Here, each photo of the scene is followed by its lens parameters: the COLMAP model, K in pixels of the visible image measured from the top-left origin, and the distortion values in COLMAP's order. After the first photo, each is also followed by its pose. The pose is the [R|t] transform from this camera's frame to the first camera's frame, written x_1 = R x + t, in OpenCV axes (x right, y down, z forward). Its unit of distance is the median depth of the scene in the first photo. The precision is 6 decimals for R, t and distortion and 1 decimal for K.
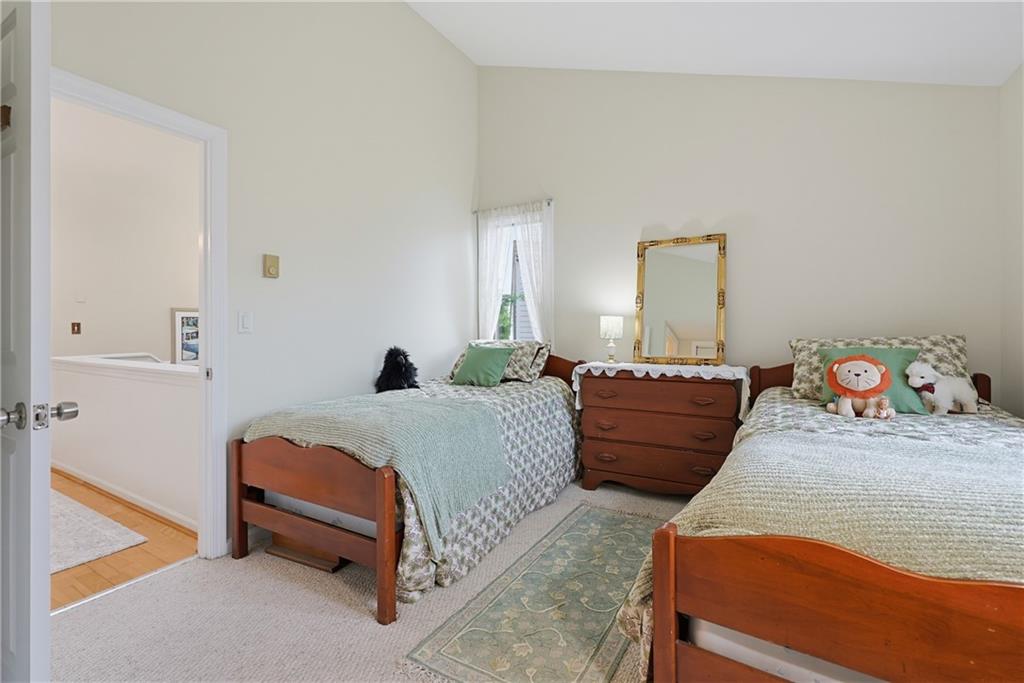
lens RADIAL K [[445.3, 0, 512.6], [0, 445.3, 338.6], [0, 0, 1]] dist [0.002689, -0.000648]
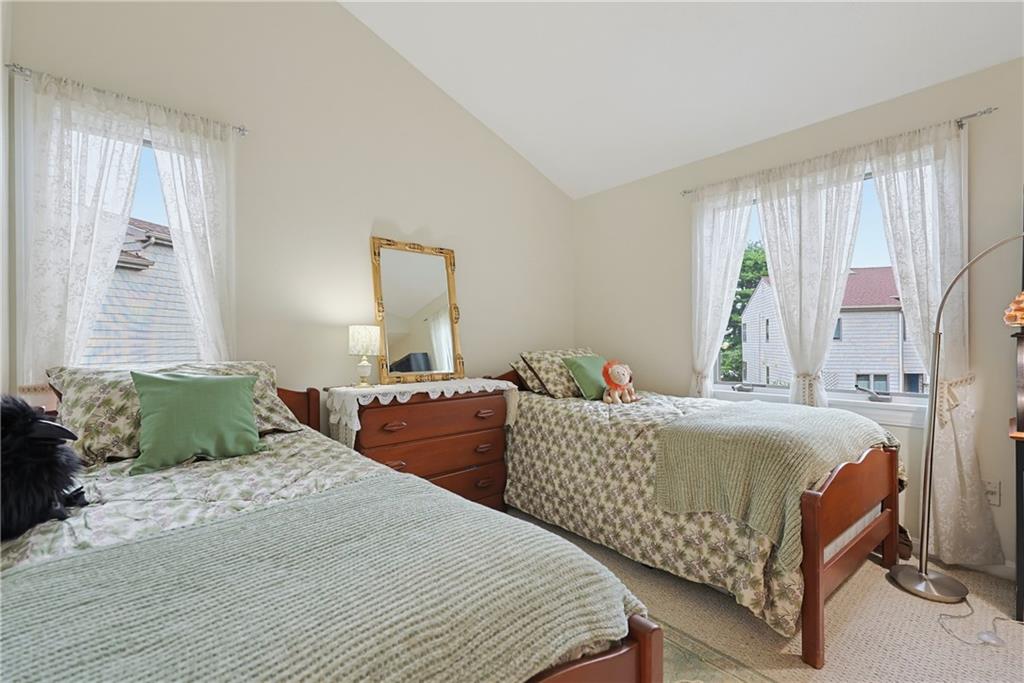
lens RADIAL K [[445.3, 0, 505.3], [0, 445.3, 342.7], [0, 0, 1]] dist [0.002689, -0.000648]
pose [[0.309682, 0.006661, 0.950817, -0.458718], [0.023283, 0.999623, -0.014586, -0.004924], [-0.950555, 0.026655, 0.309410, 0.571084]]
